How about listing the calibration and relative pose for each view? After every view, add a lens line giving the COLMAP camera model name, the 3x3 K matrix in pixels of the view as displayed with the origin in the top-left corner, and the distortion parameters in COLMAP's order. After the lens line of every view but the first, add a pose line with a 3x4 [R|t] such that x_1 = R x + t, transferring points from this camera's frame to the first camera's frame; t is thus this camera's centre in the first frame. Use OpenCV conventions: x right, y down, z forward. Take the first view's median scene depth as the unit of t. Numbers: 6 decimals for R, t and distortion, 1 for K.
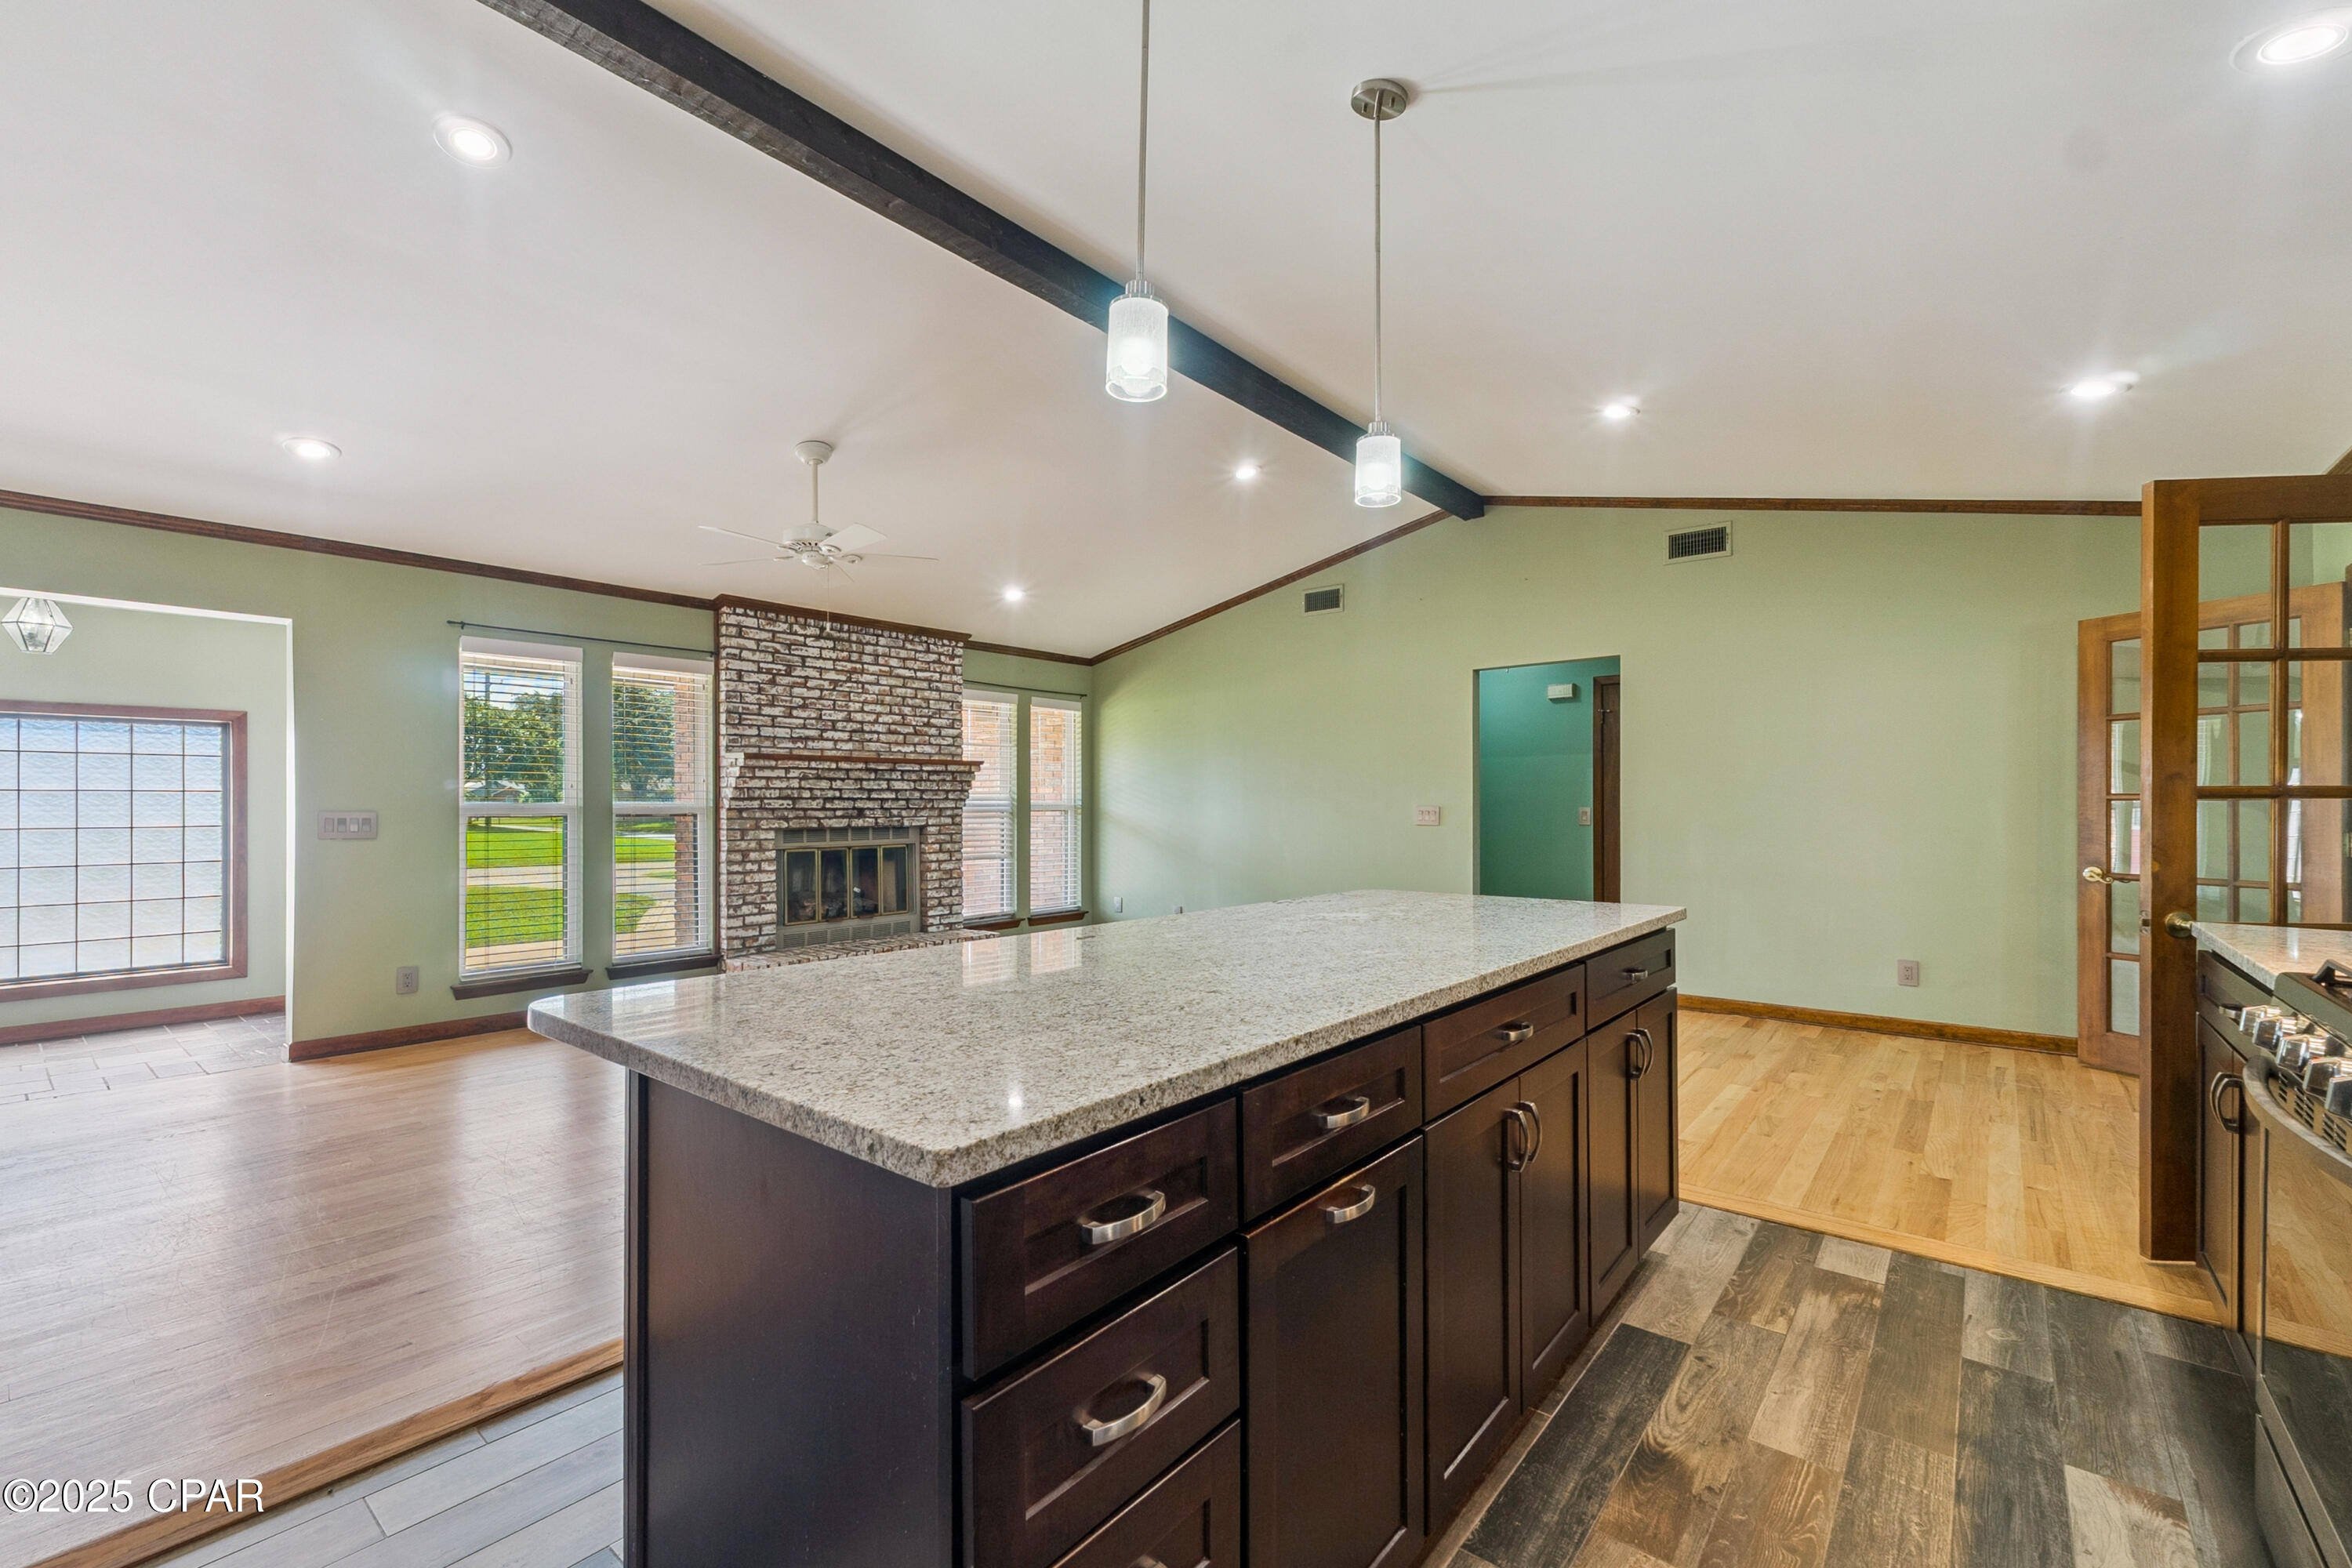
lens RADIAL K [[991.8, 0, 1163.6], [0, 991.8, 799.7], [0, 0, 1]] dist [0.007207, -0.002465]
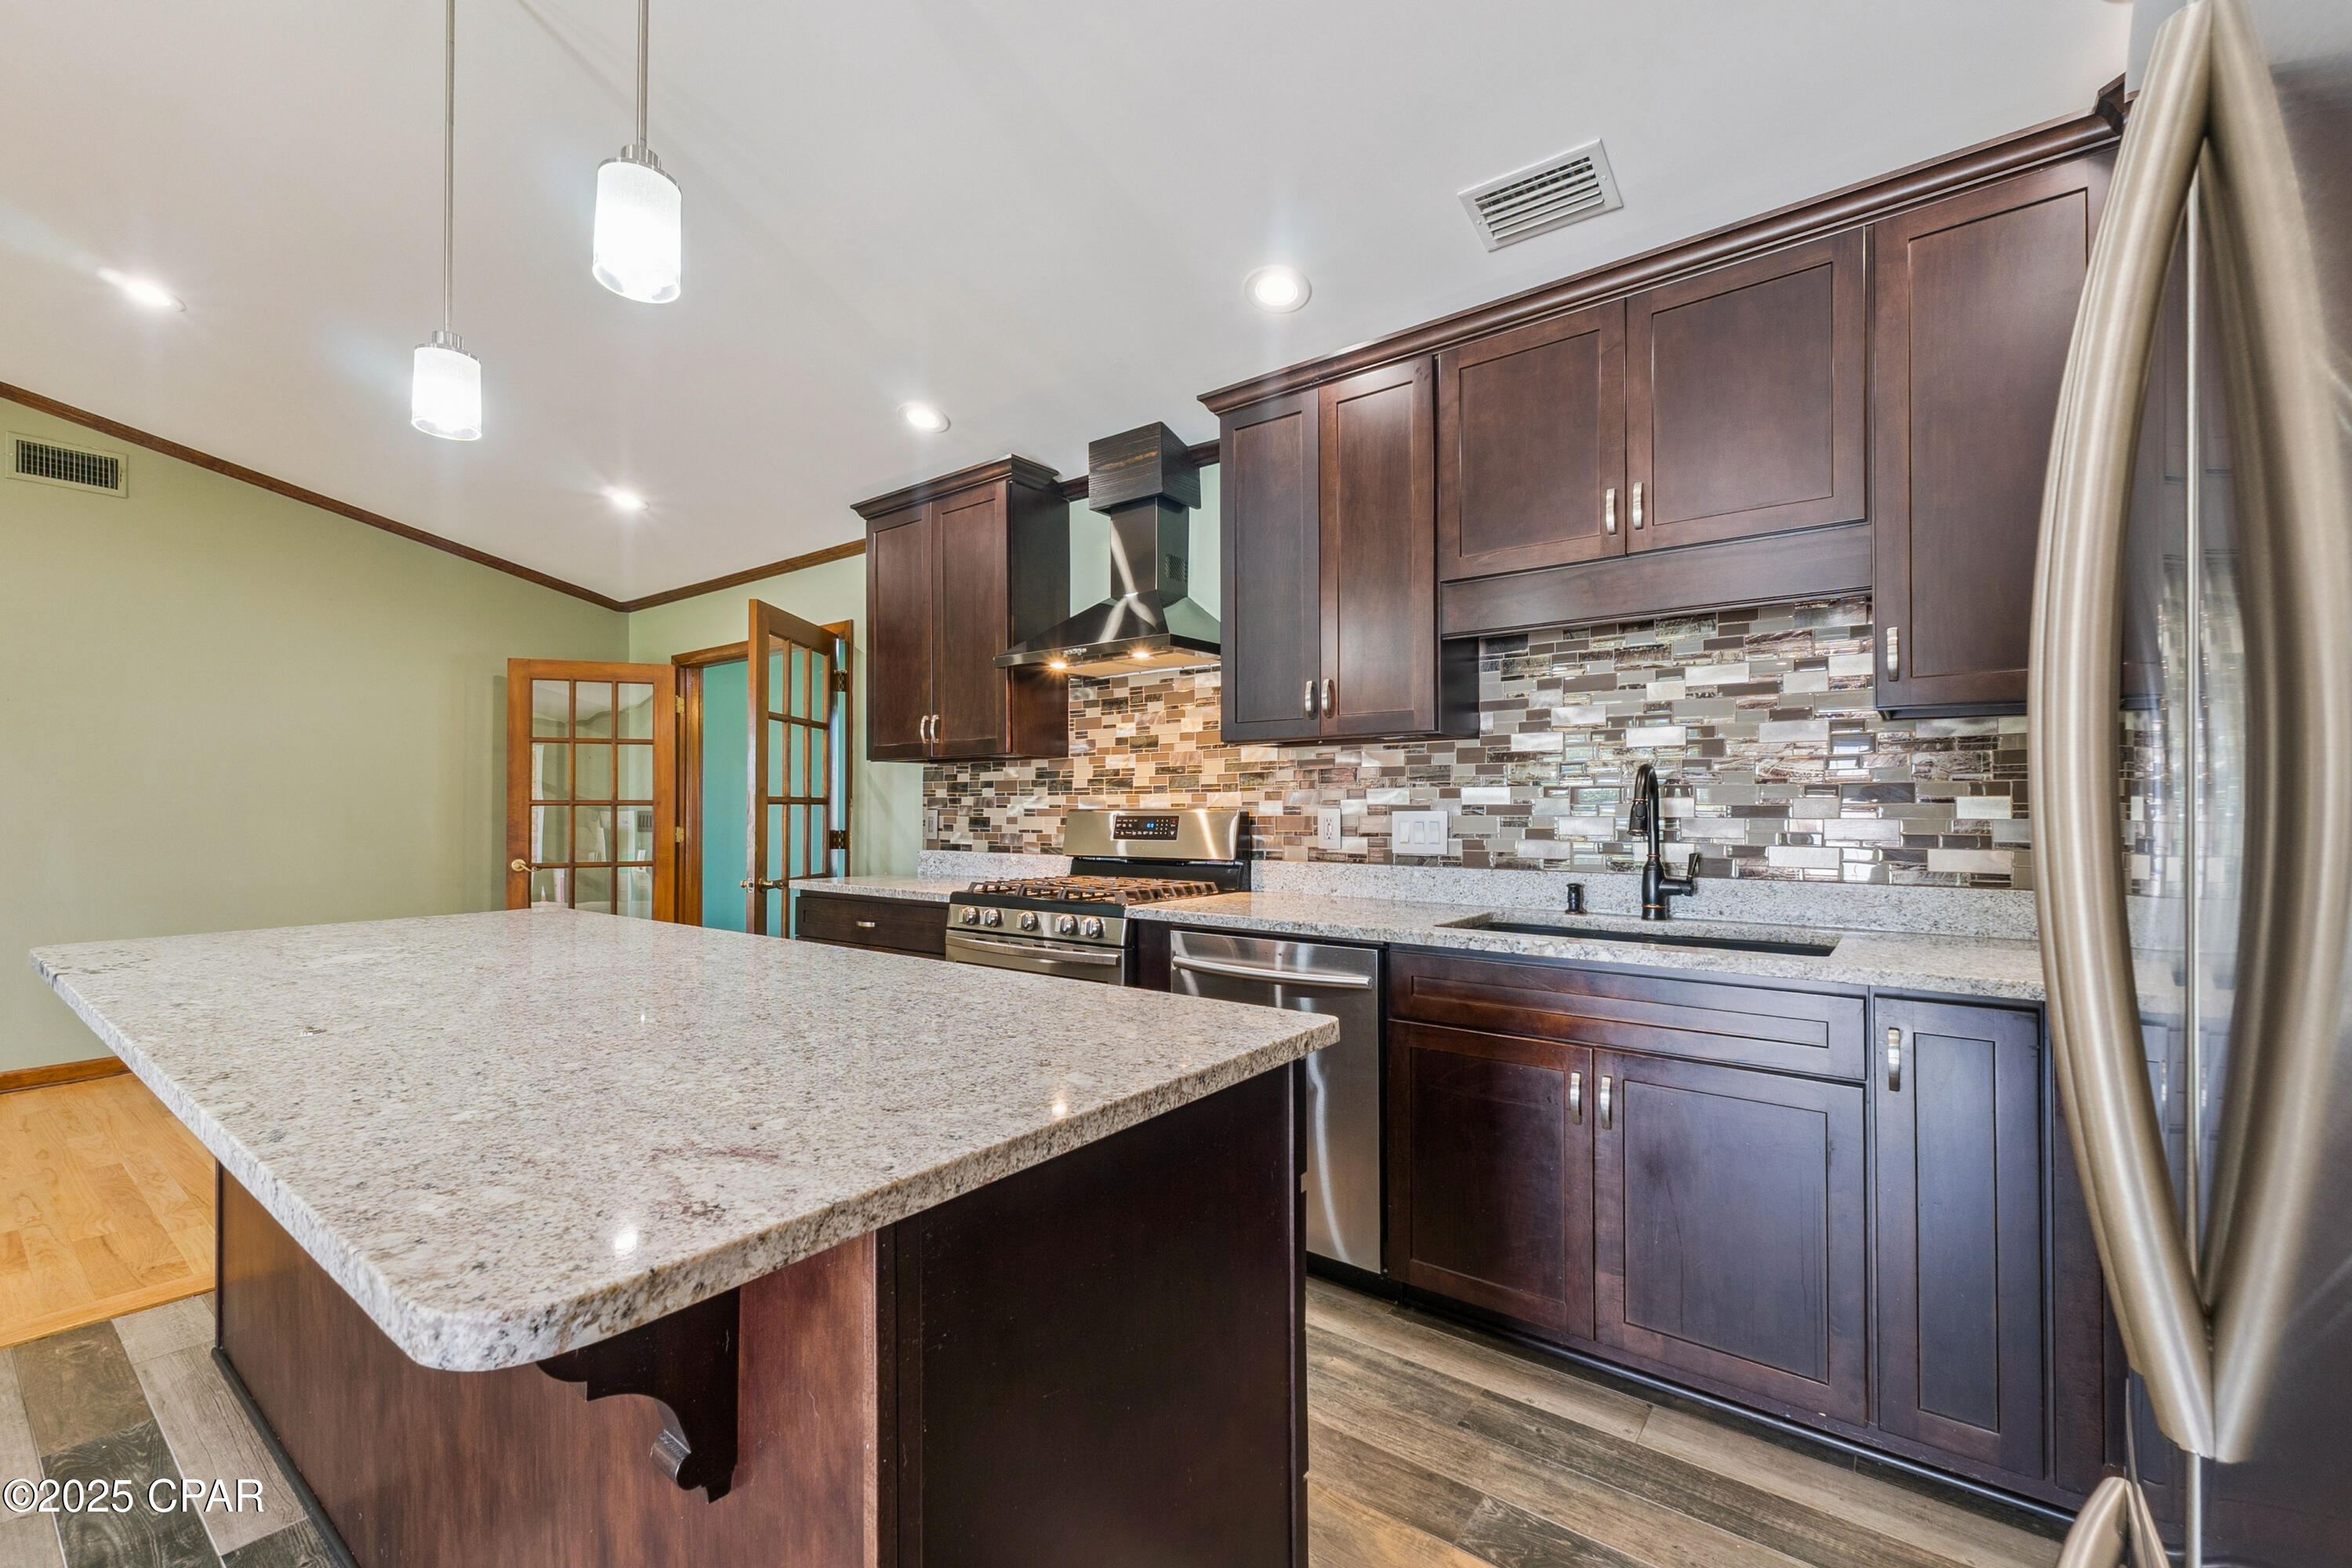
lens RADIAL K [[991.8, 0, 1165.7], [0, 991.8, 793.7], [0, 0, 1]] dist [0.007207, -0.002465]
pose [[-0.033060, 0.016873, 0.999311, -0.226359], [-0.002265, 0.999854, -0.016957, 0.003294], [-0.999451, -0.002824, -0.033016, 0.167726]]
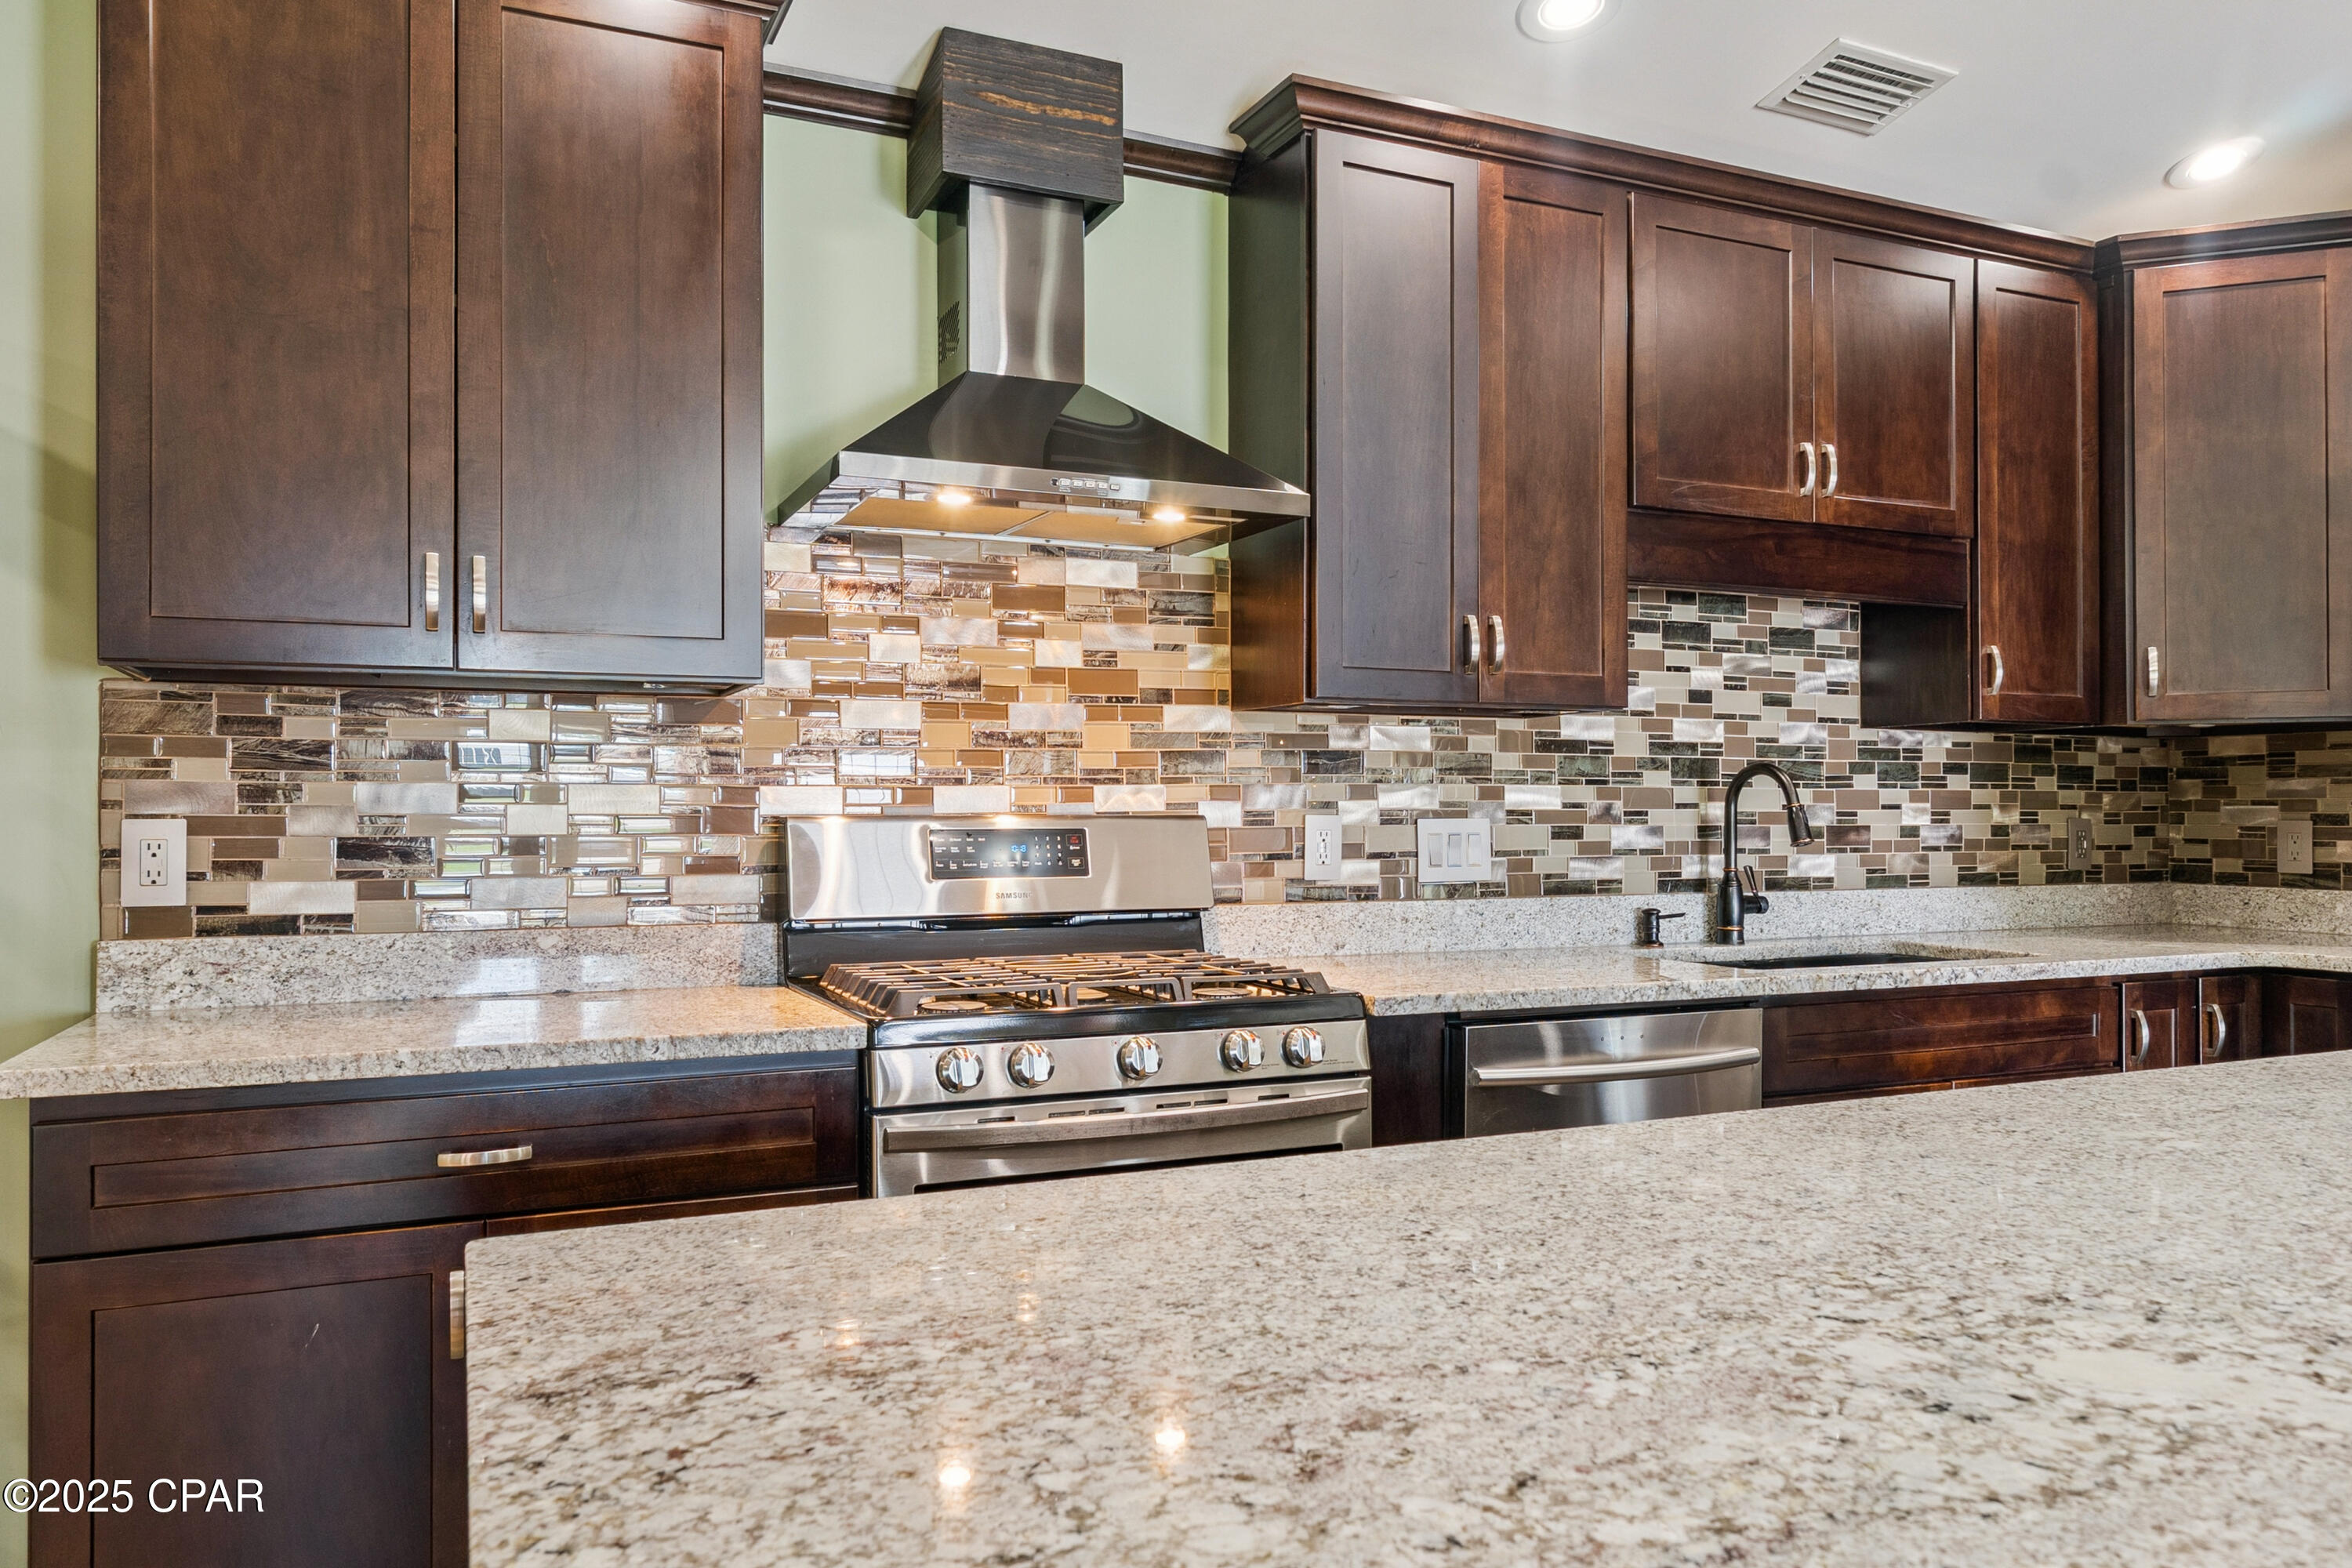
lens RADIAL K [[1603.8, 0, 1175.5], [0, 1603.8, 798.3], [0, 0, 1]] dist [-0.016694, -0.005511]
pose [[-0.898202, 0.010329, 0.439463, 0.088719], [0.002613, 0.999832, -0.018159, 0.005811], [-0.439576, -0.015162, -0.898077, 0.532133]]
